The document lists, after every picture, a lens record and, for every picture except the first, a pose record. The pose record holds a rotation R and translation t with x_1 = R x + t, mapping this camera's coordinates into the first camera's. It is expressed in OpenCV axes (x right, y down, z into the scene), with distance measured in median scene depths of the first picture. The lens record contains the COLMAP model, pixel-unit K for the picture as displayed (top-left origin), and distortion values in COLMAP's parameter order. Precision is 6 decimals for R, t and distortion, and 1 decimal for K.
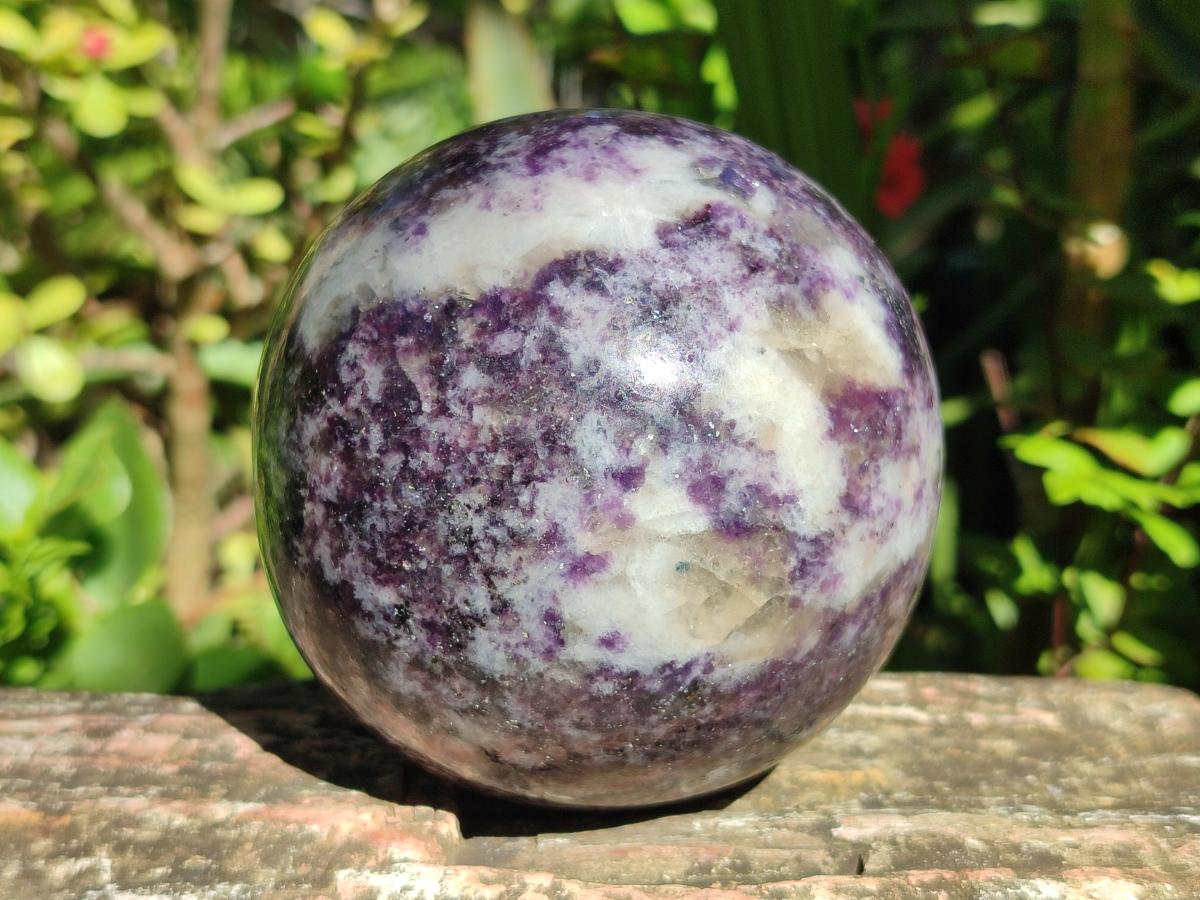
lens RADIAL K [[1846.9, 0, 585.0], [0, 1846.9, 452.7], [0, 0, 1]] dist [0.432709, -2.883187]
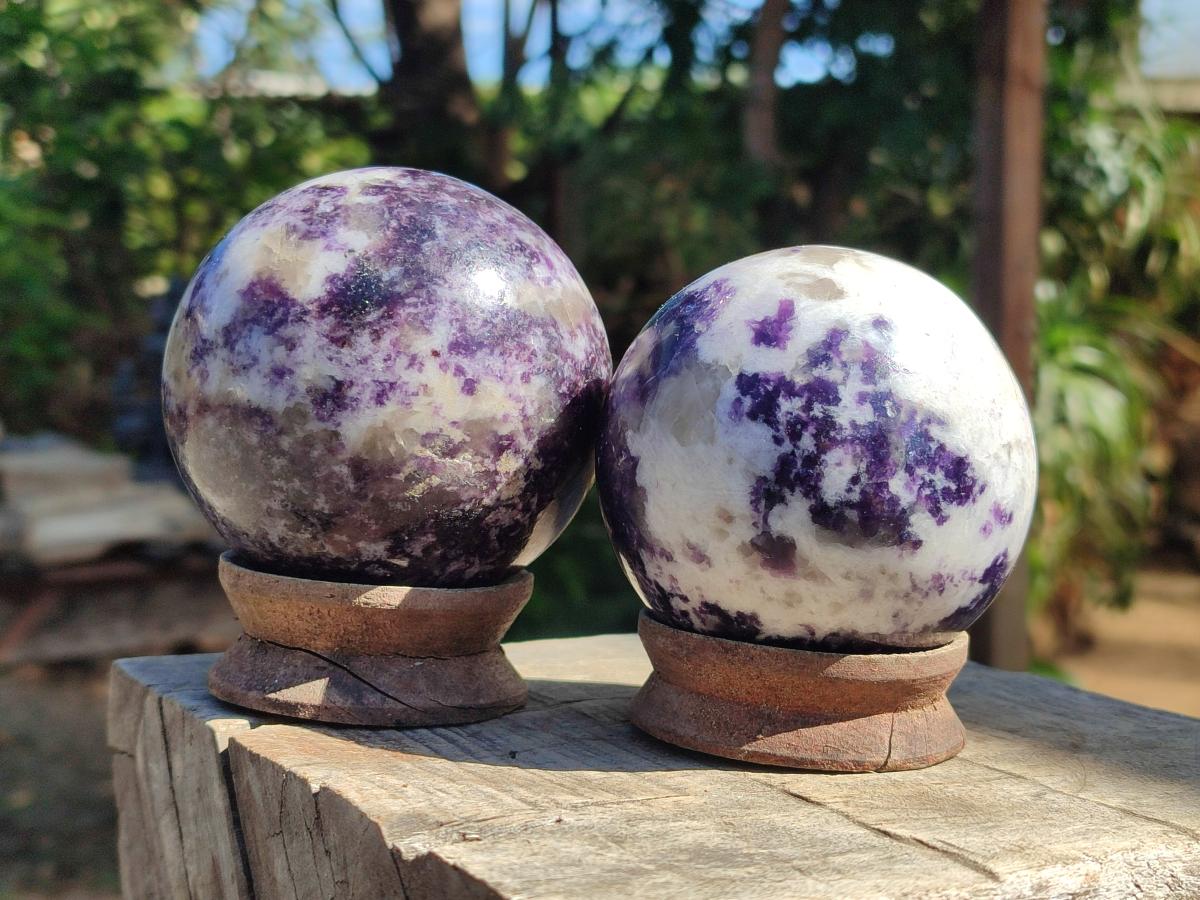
lens RADIAL K [[1846.9, 0, 585.0], [0, 1846.9, 452.7], [0, 0, 1]] dist [0.432709, -2.883187]
pose [[0.146216, 0.206969, -0.967360, 1.869082], [-0.582152, 0.808623, 0.085015, -0.220028], [0.799825, 0.550720, 0.238721, 0.945034]]
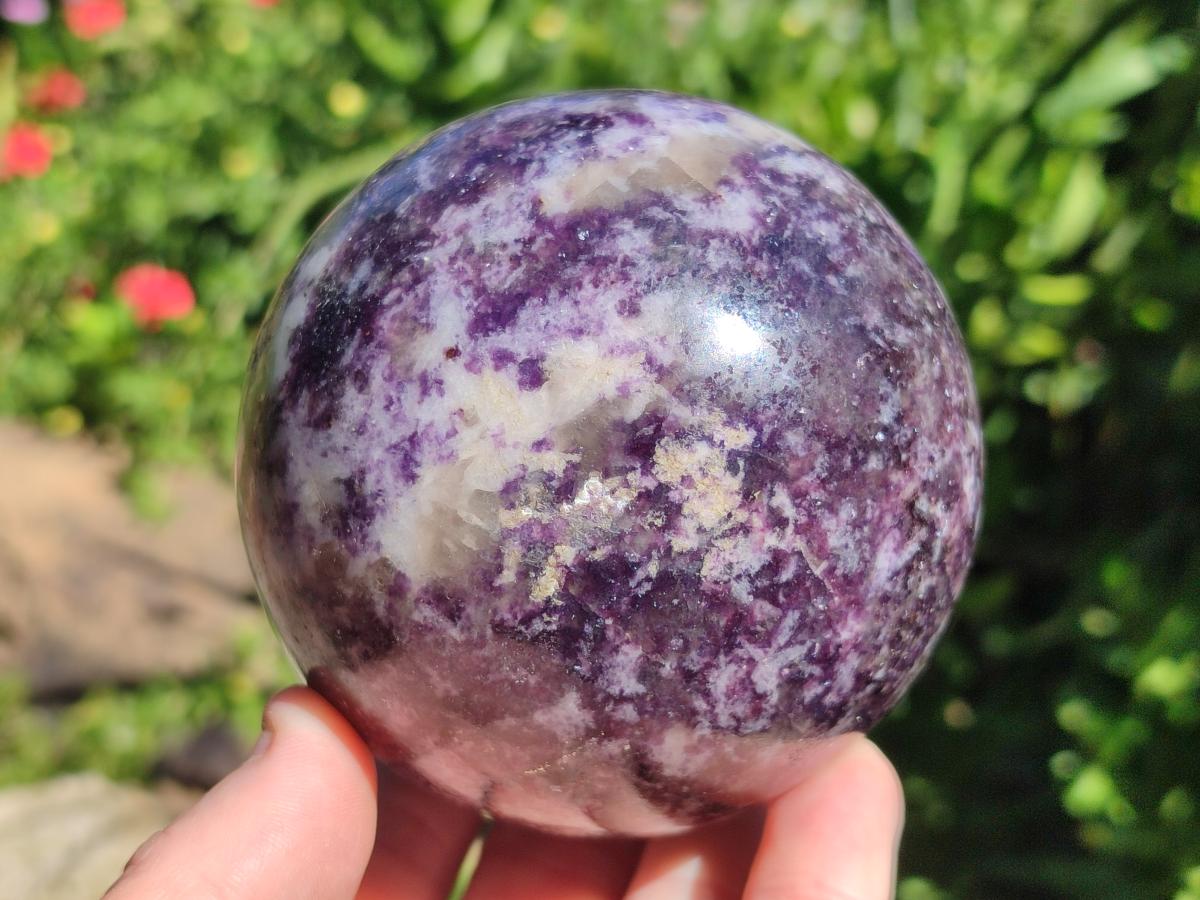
lens RADIAL K [[1846.9, 0, 585.0], [0, 1846.9, 452.7], [0, 0, 1]] dist [0.432709, -2.883187]
pose [[-0.331177, 0.099634, -0.938294, 1.075305], [-0.043014, 0.991782, 0.120495, -0.137503], [0.942588, 0.080265, -0.324169, 1.557743]]
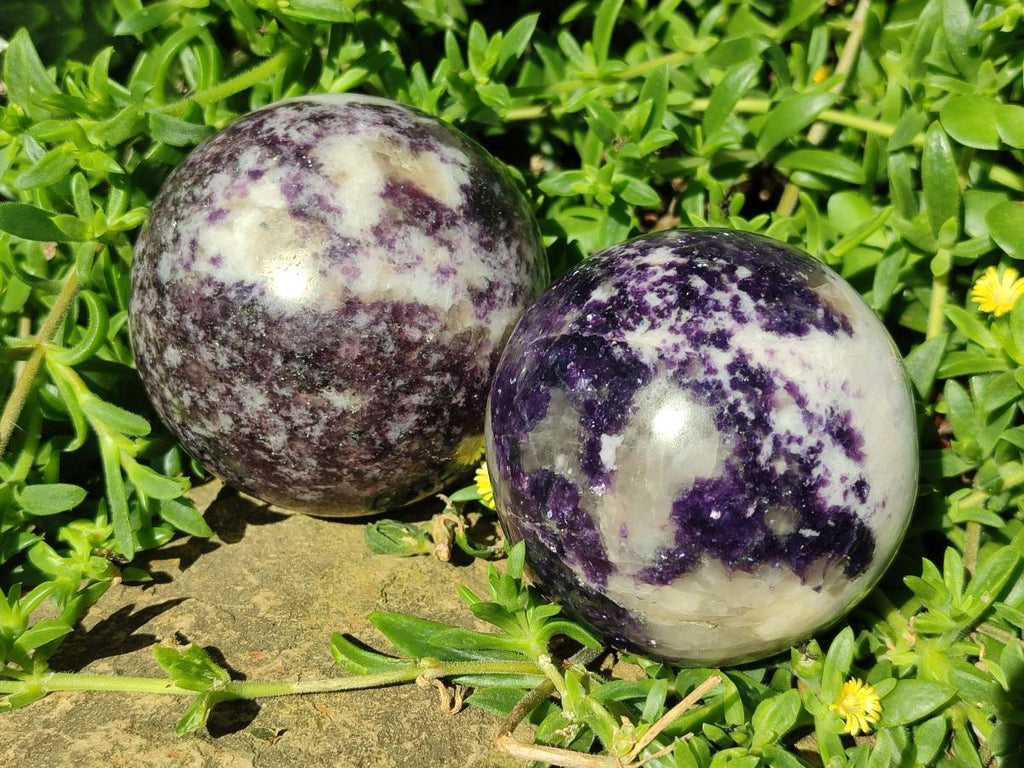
lens RADIAL K [[1576.0, 0, 499.2], [0, 1576.0, 386.3], [0, 0, 1]] dist [0.432709, -2.883187]
pose [[0.854495, 0.133693, -0.501961, 1.007141], [-0.385810, 0.810390, -0.440930, 0.754237], [0.347834, 0.570434, 0.744054, 0.048574]]
